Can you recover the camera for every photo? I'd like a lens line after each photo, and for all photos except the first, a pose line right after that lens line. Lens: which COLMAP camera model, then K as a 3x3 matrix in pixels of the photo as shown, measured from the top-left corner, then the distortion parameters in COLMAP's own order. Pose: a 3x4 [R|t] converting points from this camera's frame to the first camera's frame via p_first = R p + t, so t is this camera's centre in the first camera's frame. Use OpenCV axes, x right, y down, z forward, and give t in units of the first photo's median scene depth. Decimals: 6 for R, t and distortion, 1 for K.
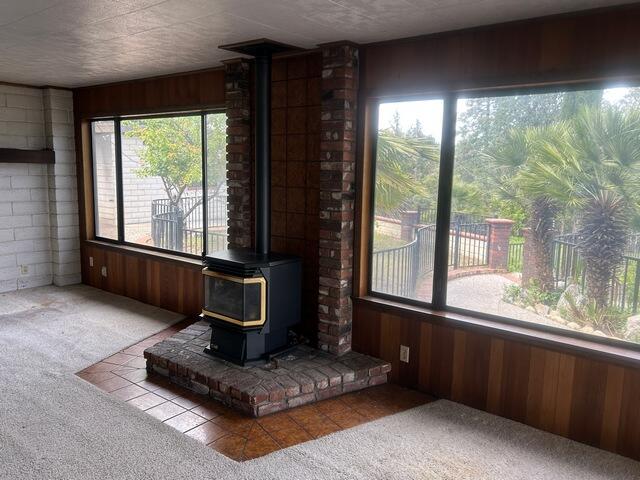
lens RADIAL K [[517.8, 0, 320.0], [0, 517.8, 240.0], [0, 0, 1]] dist [0.004393, 0.000180]
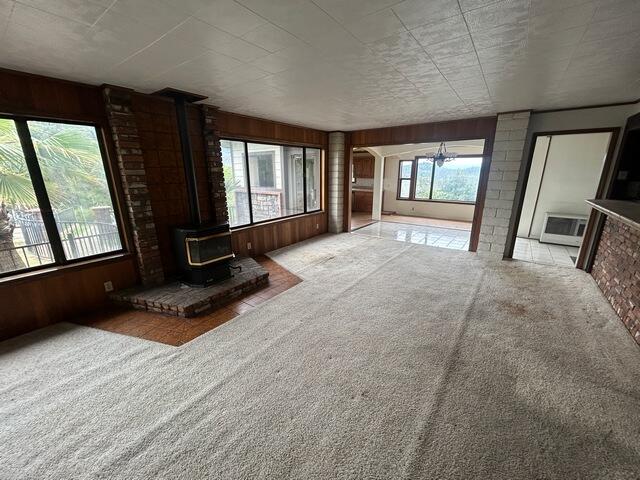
lens RADIAL K [[255.1, 0, 320.0], [0, 255.1, 240.0], [0, 0, 1]] dist [-0.000302, -0.000028]
pose [[-0.031600, -0.279071, 0.959750, -1.029399], [0.158265, 0.946719, 0.280492, -0.100462], [-0.986891, 0.160758, 0.014251, 0.644045]]
